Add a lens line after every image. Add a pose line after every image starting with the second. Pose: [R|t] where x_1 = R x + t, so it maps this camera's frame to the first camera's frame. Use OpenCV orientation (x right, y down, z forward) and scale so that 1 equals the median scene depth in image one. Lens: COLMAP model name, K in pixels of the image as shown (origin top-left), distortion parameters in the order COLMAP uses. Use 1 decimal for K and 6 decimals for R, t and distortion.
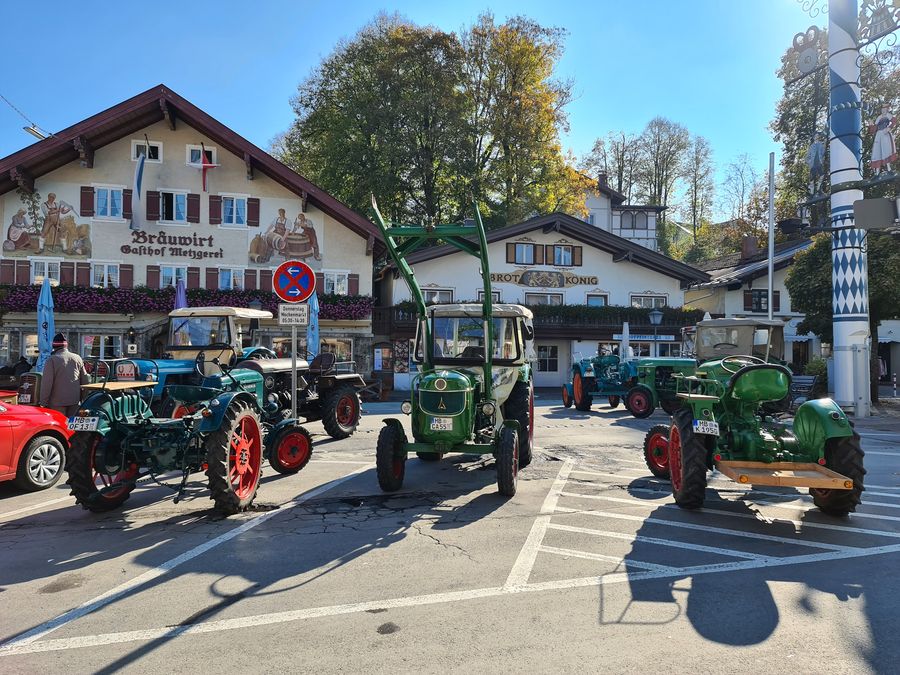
lens RADIAL K [[653.7, 0, 458.3], [0, 653.7, 332.9], [0, 0, 1]] dist [0.079914, -0.034586]
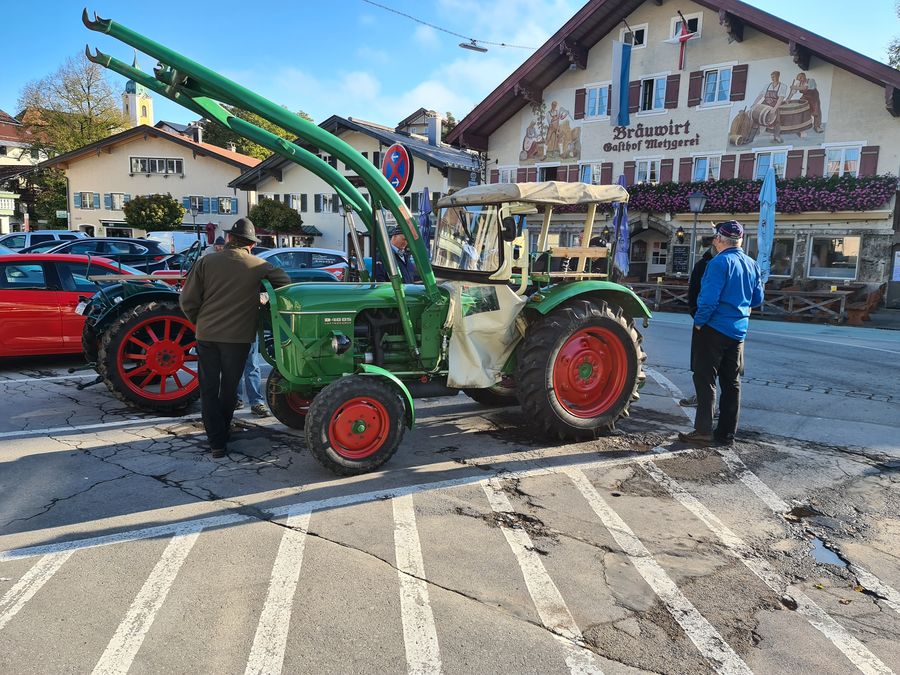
lens RADIAL K [[653.7, 0, 458.3], [0, 653.7, 332.9], [0, 0, 1]] dist [0.079914, -0.034586]
pose [[0.616393, 0.116628, -0.778754, 0.168730], [0.002928, 0.988624, 0.150377, 0.001043], [0.787434, -0.094972, 0.609039, 0.183510]]
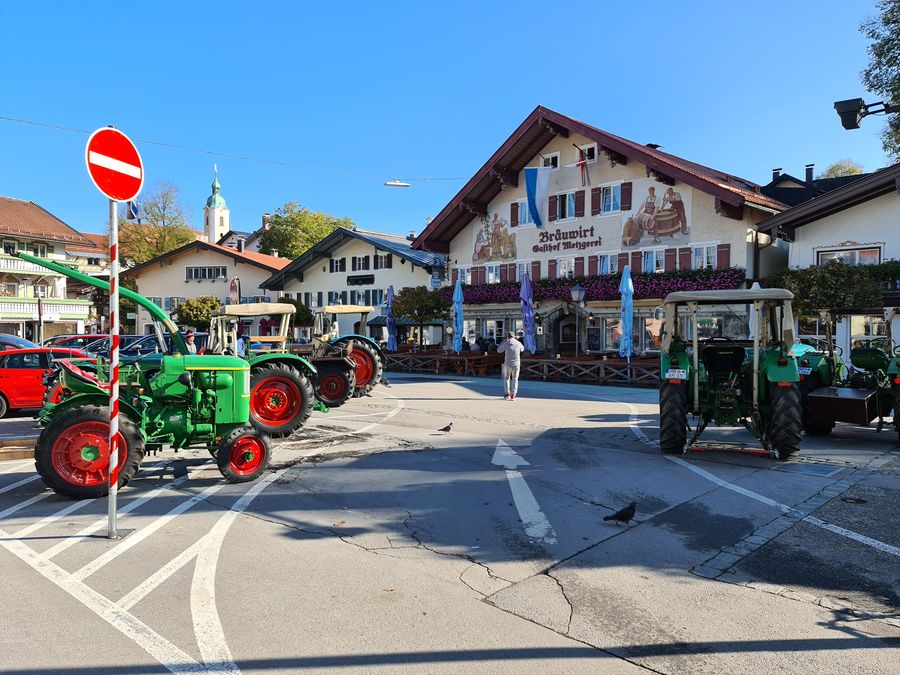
lens RADIAL K [[655.3, 0, 447.3], [0, 655.3, 335.1], [0, 0, 1]] dist [0.092772, -0.074763]
pose [[0.519570, 0.001854, -0.854426, 0.434738], [0.032963, 0.999210, 0.022213, 0.000187], [0.853792, -0.039706, 0.519098, 0.227600]]
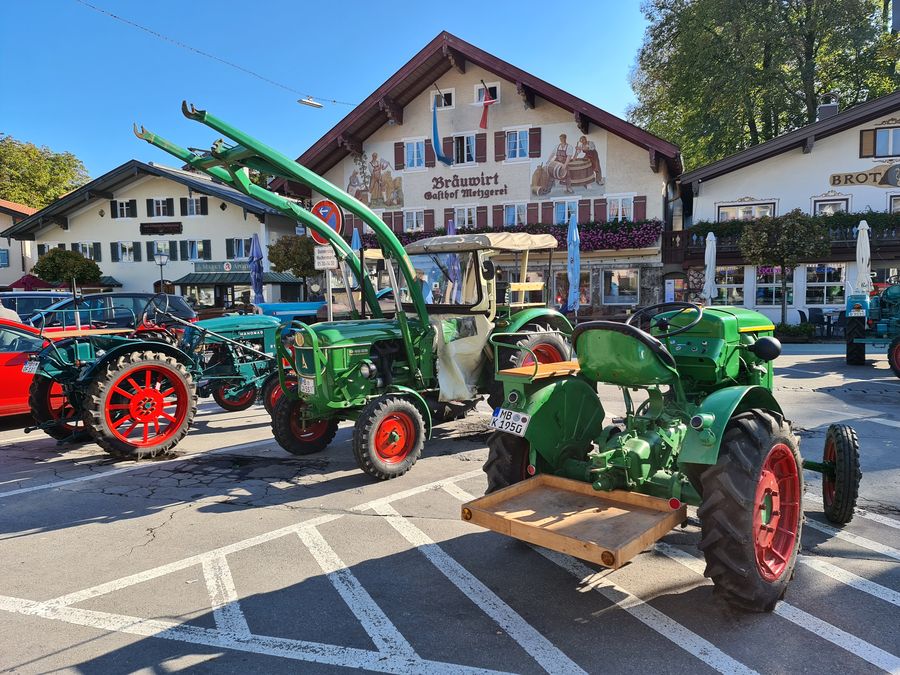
lens RADIAL K [[655.3, 0, 447.3], [0, 655.3, 335.1], [0, 0, 1]] dist [0.092772, -0.074763]
pose [[0.819912, 0.021819, -0.572073, 0.152513], [0.041370, 0.994403, 0.097220, -0.000445], [0.570992, -0.103378, 0.814420, 0.104265]]
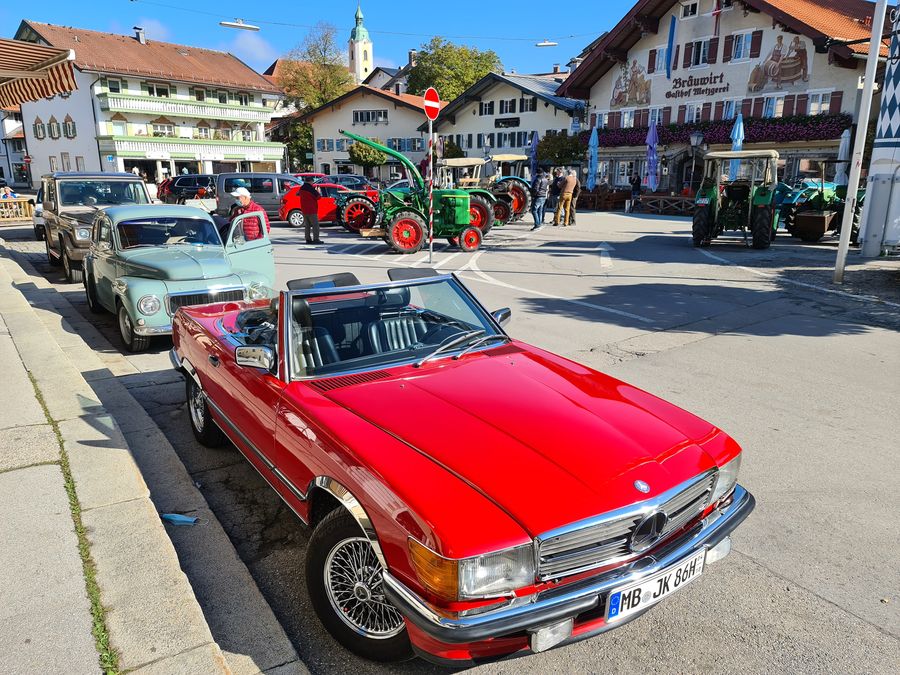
lens RADIAL K [[660.8, 0, 449.7], [0, 660.8, 340.2], [0, 0, 1]] dist [0.107356, -0.093916]
pose [[0.340770, 0.233082, -0.910796, 0.705434], [0.031563, 0.965398, 0.258864, -0.011693], [0.939617, -0.116961, 0.321622, 0.076947]]
